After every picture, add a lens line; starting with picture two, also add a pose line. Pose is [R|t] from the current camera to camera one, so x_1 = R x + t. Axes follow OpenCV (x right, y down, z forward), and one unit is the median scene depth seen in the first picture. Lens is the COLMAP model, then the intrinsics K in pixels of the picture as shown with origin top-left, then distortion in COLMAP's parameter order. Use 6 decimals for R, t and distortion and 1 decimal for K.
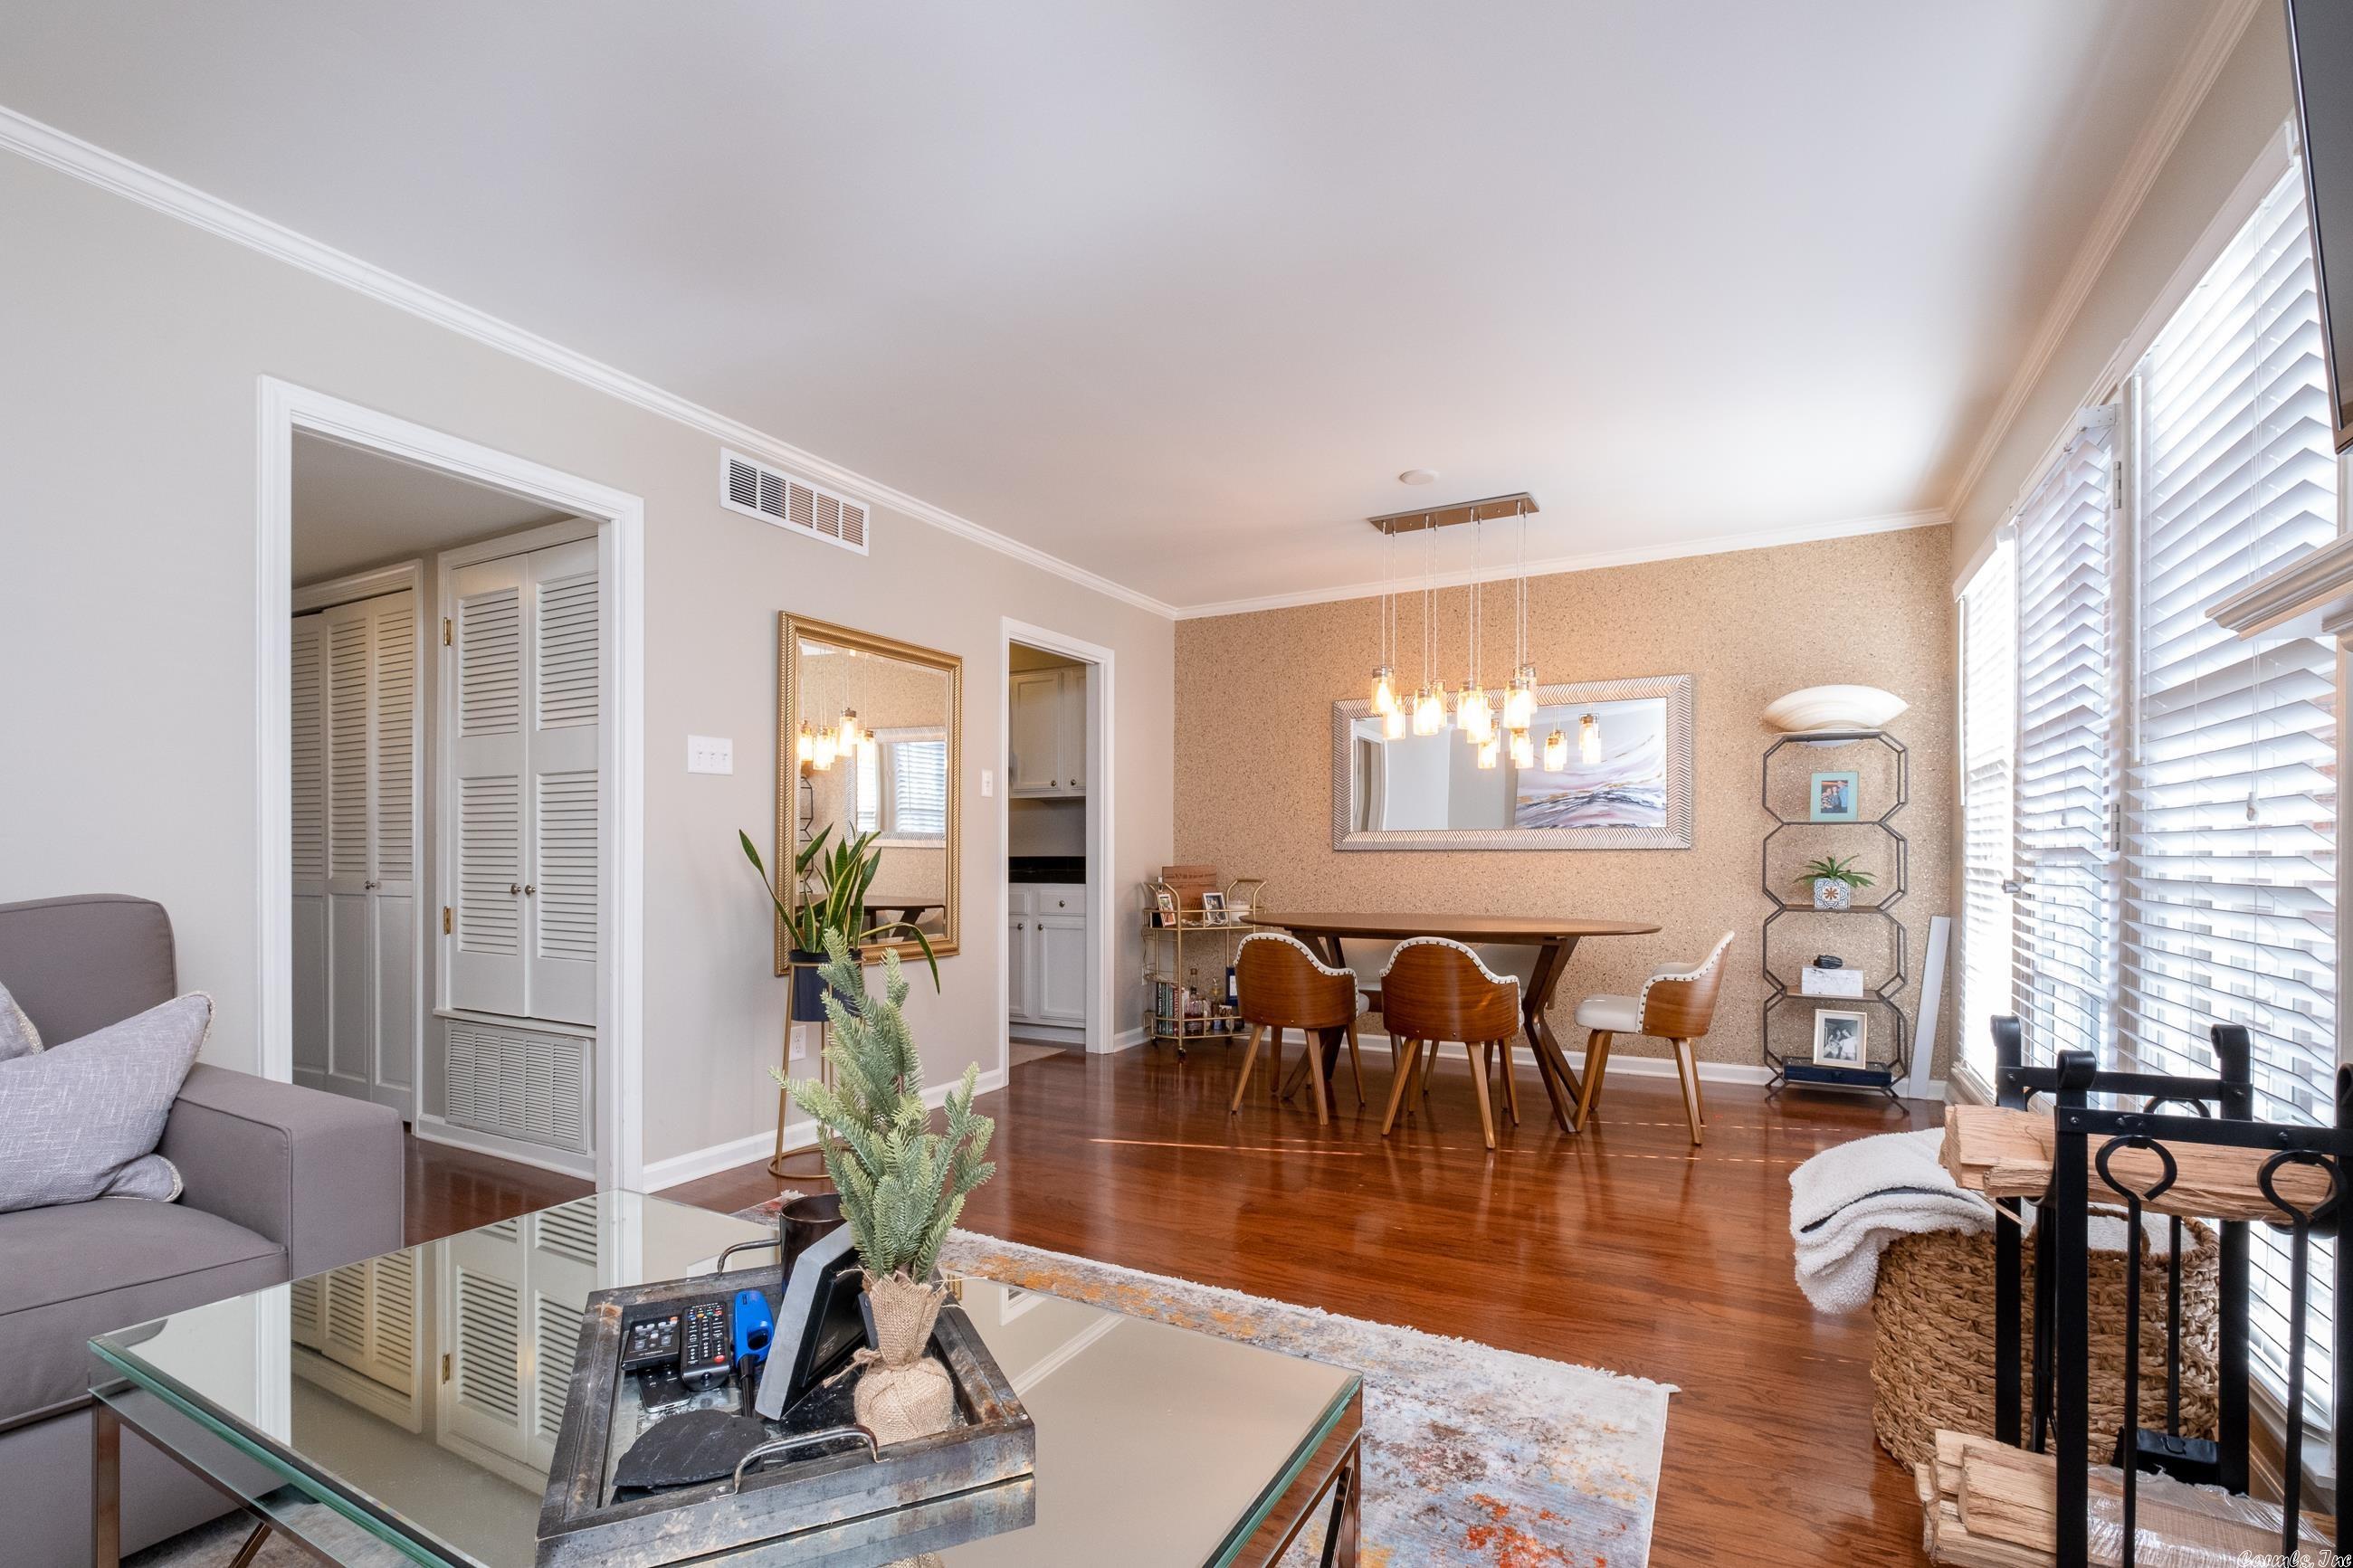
lens RADIAL K [[1025.6, 0, 1201.5], [0, 1025.6, 876.9], [0, 0, 1]] dist [-0.002392, -0.002414]
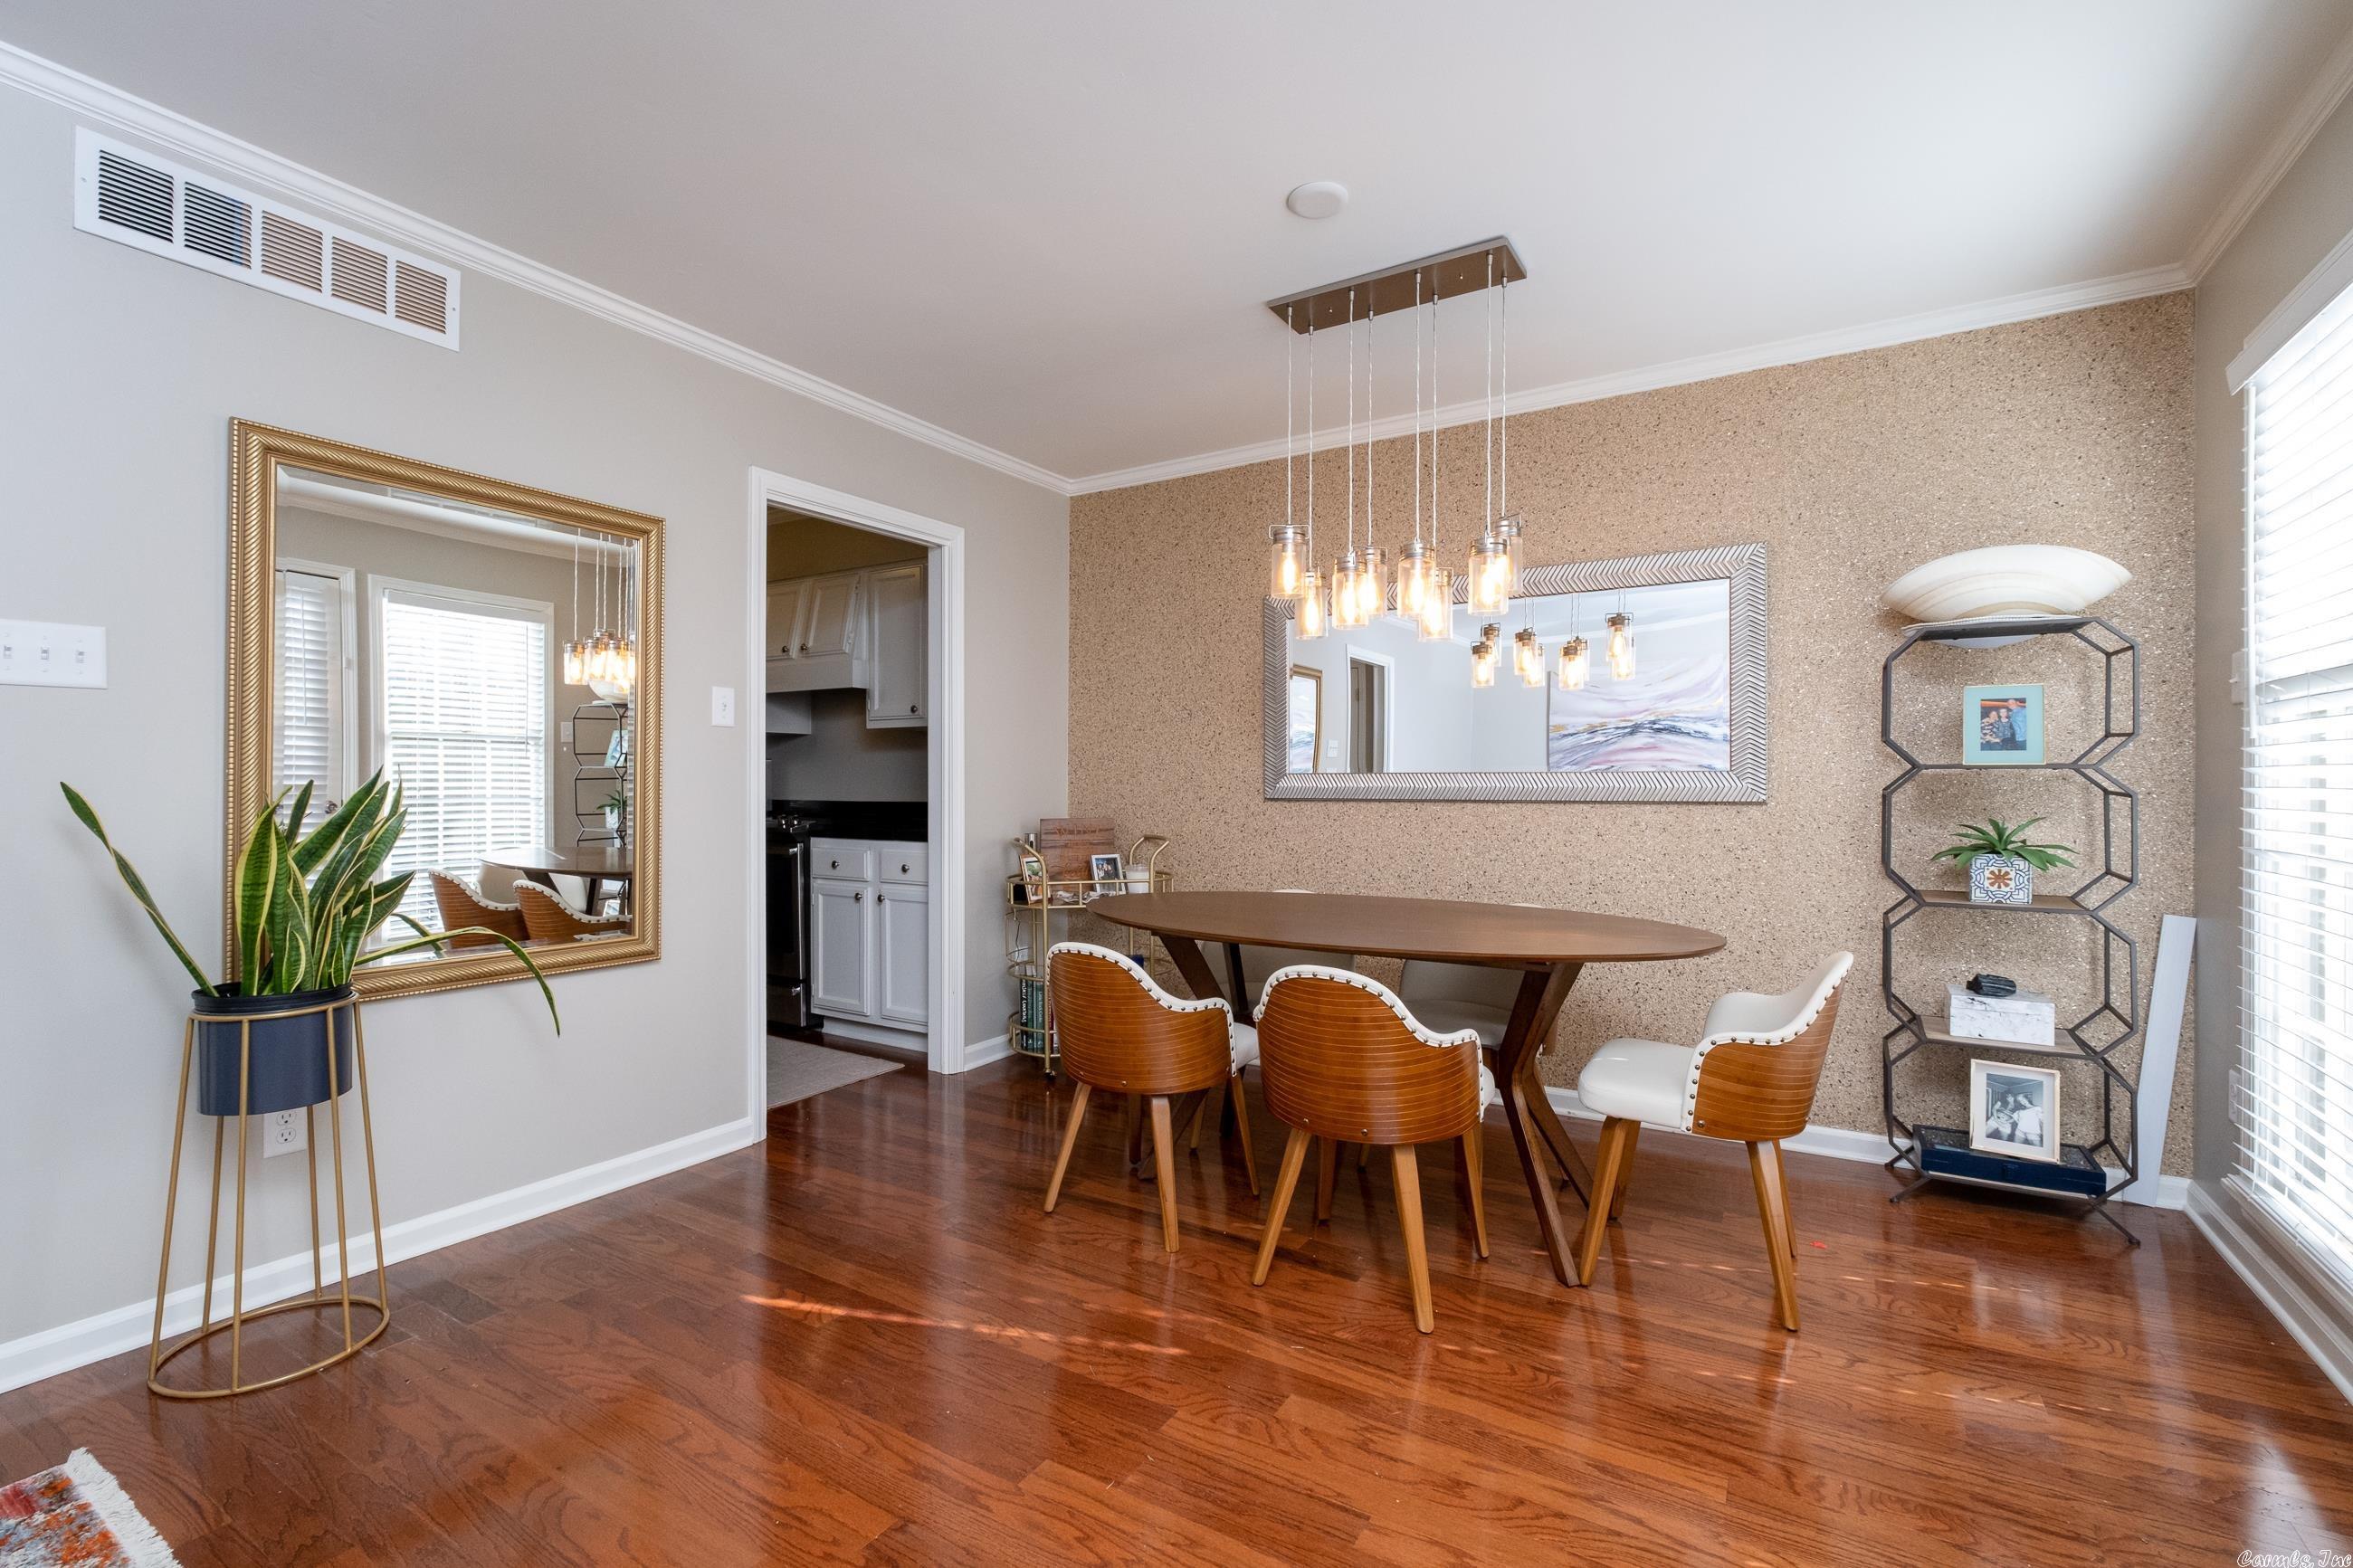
lens RADIAL K [[1025.6, 0, 1197.5], [0, 1025.6, 791.6], [0, 0, 1]] dist [-0.002392, -0.002414]
pose [[0.998942, 0.002766, -0.045908, 0.149428], [-0.003479, 0.999875, -0.015450, -0.025432], [0.045860, 0.015593, 0.998826, 0.344050]]
